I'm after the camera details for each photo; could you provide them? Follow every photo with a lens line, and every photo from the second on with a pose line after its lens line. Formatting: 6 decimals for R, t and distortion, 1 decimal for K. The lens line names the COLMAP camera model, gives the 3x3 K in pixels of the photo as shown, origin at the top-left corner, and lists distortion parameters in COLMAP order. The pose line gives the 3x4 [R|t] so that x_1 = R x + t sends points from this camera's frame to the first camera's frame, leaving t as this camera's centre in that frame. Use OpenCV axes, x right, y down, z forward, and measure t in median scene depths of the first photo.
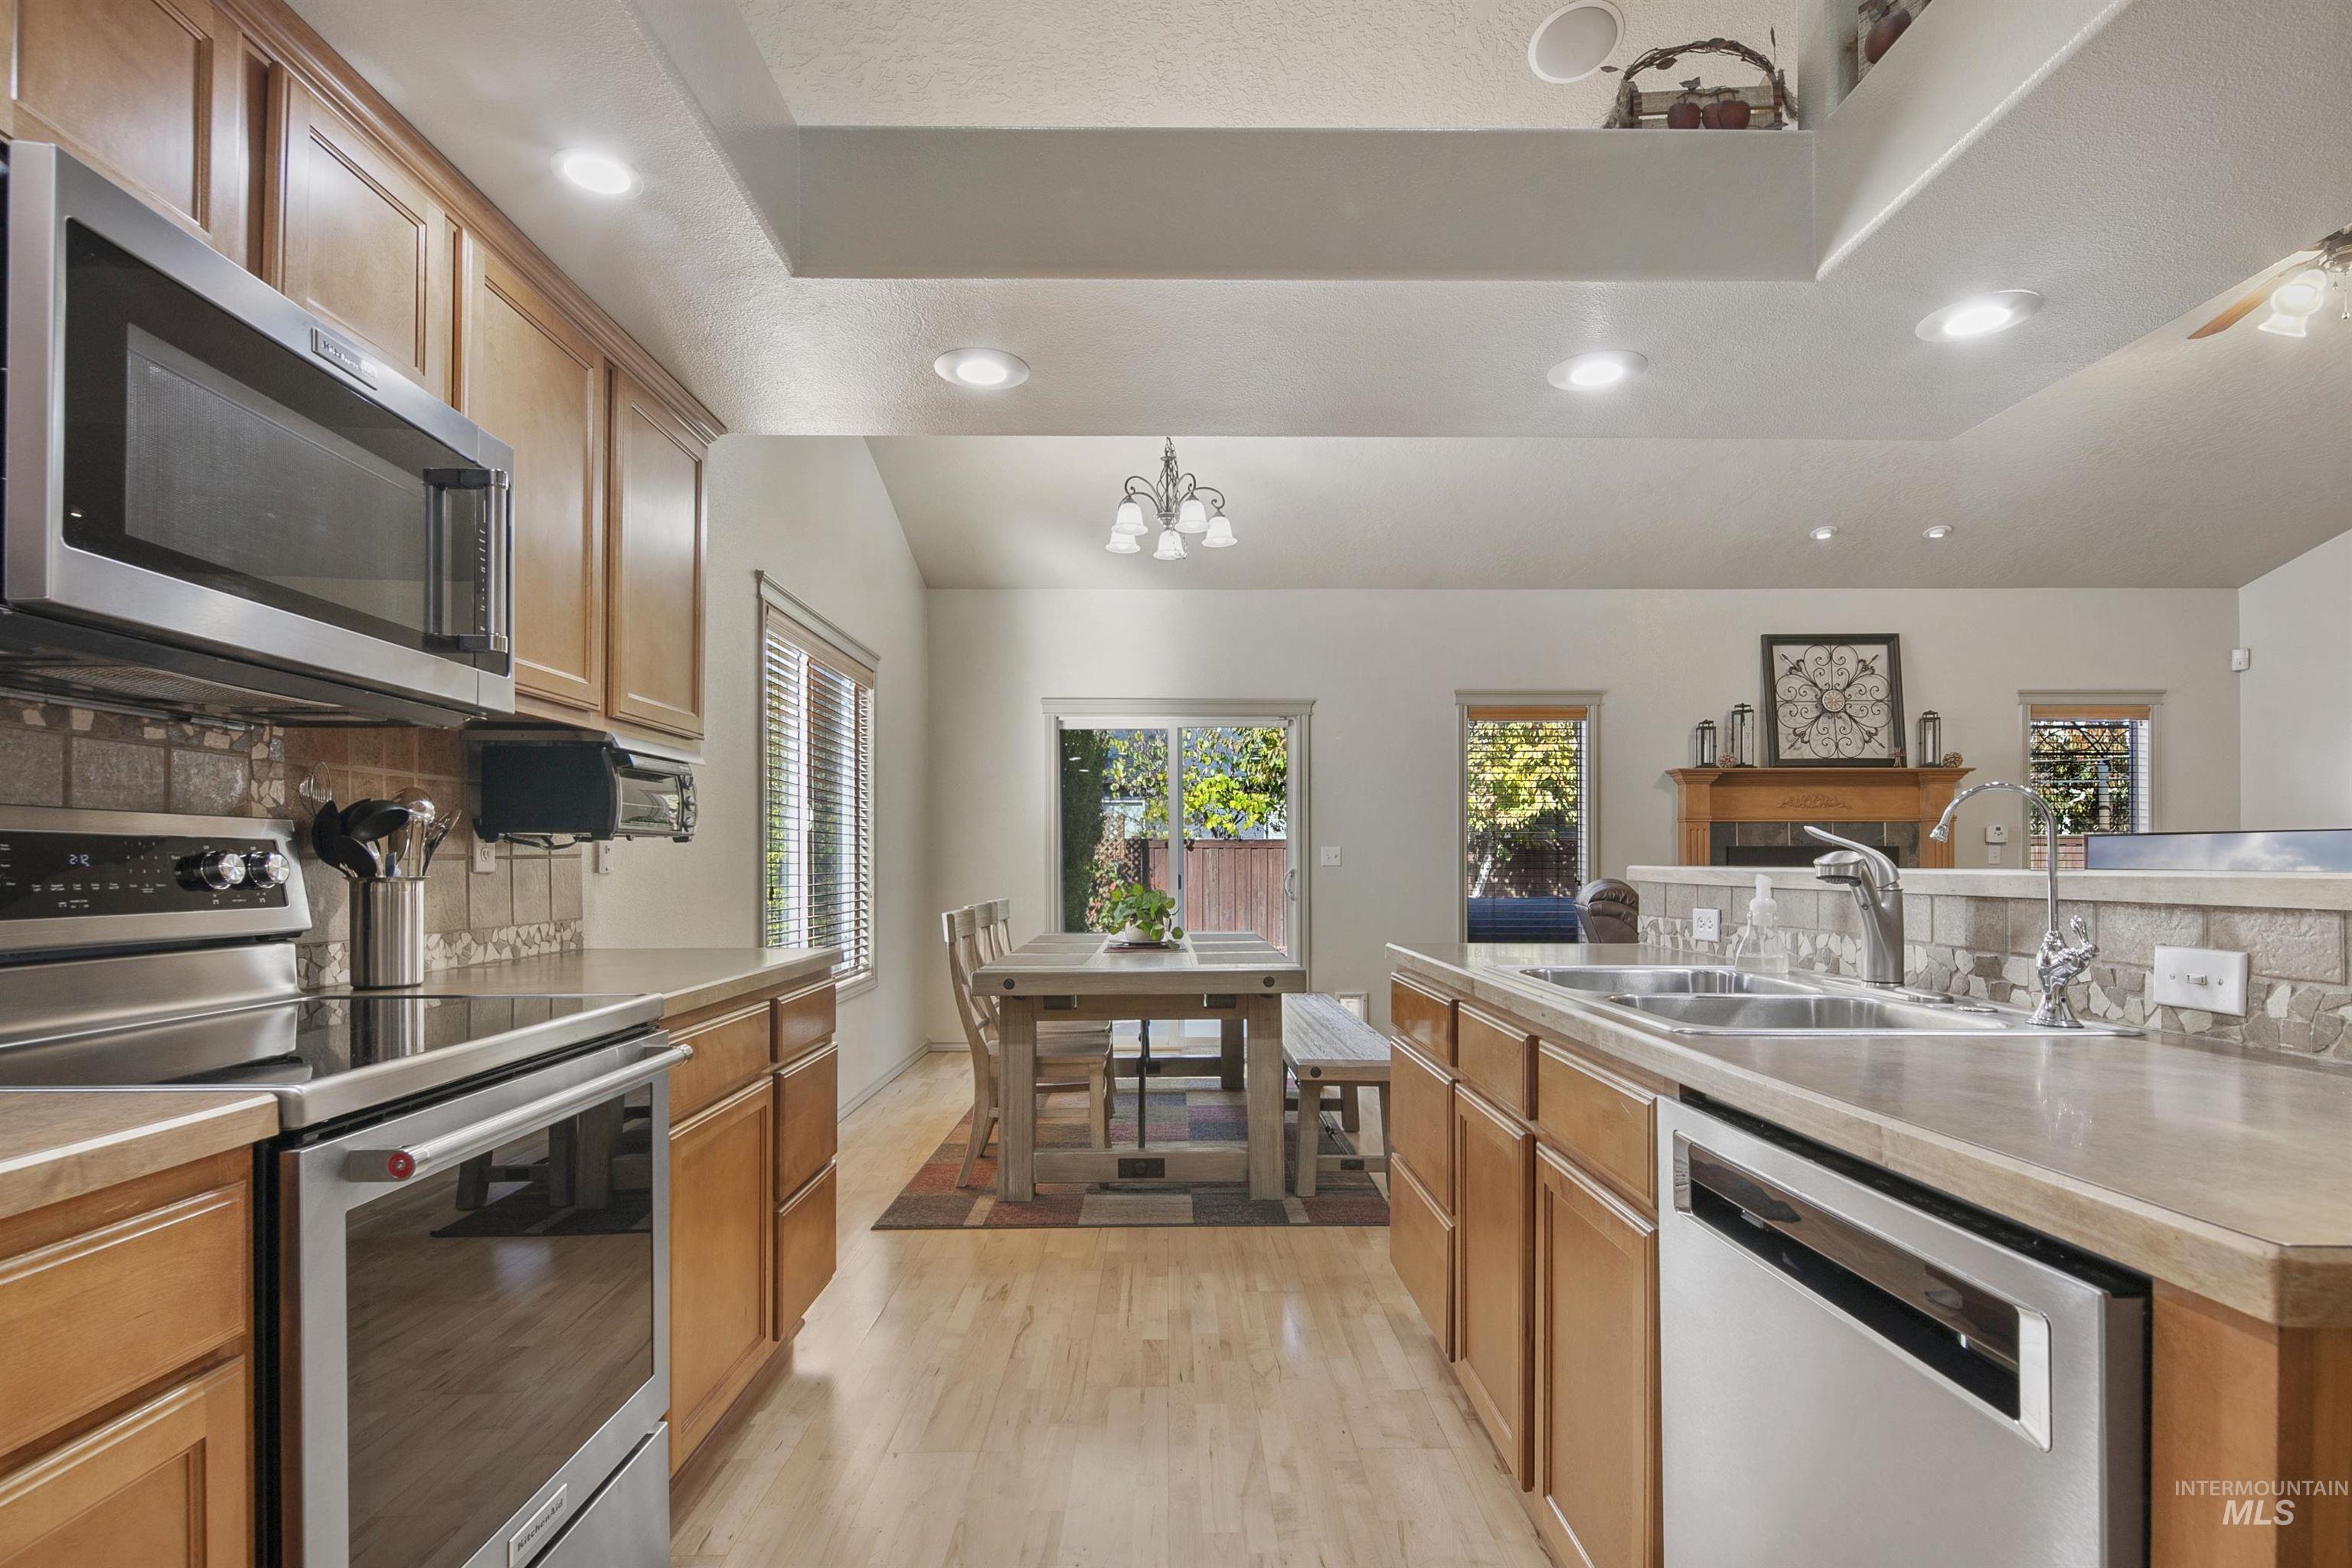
lens RADIAL K [[1144.6, 0, 1174.7], [0, 1144.6, 866.8], [0, 0, 1]] dist [0.004716, -0.000122]
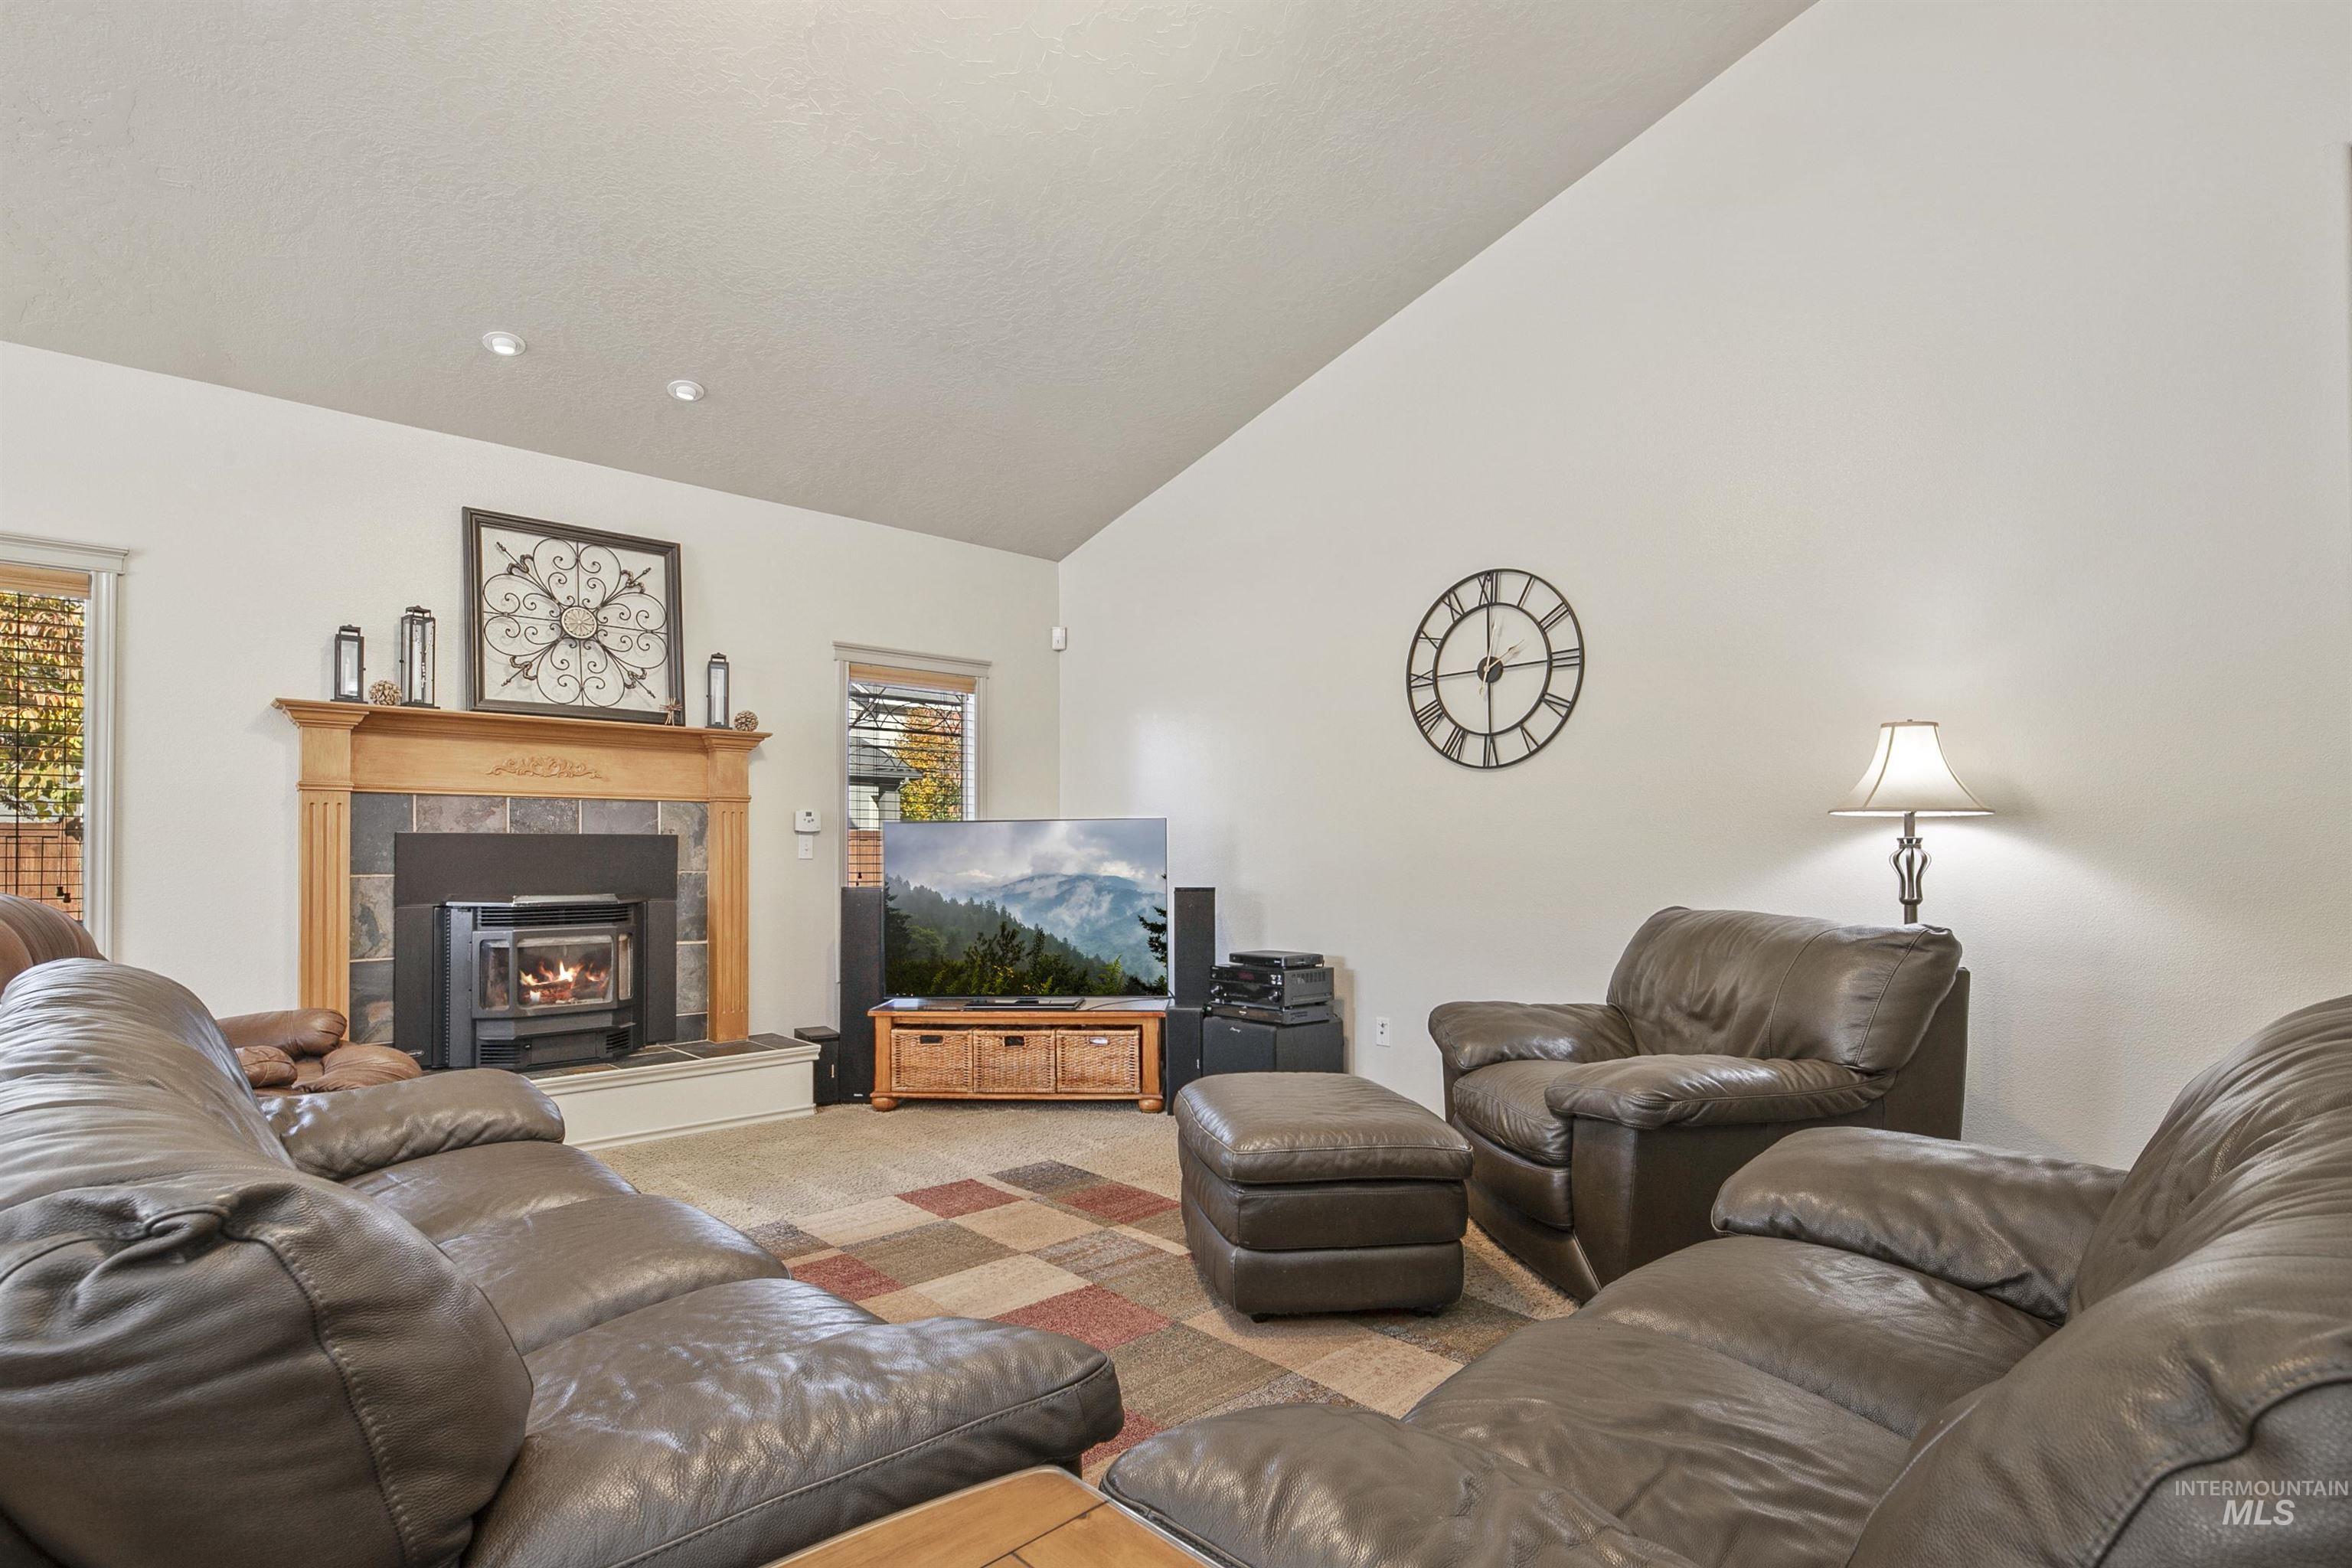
lens RADIAL K [[1142.4, 0, 1177.6], [0, 1142.4, 837.7], [0, 0, 1]] dist [0.000336, -0.001024]
pose [[0.746245, 0.008868, 0.665613, 0.387761], [0.004564, 0.999820, -0.018438, -0.001408], [-0.665656, 0.016797, 0.746069, 0.251070]]
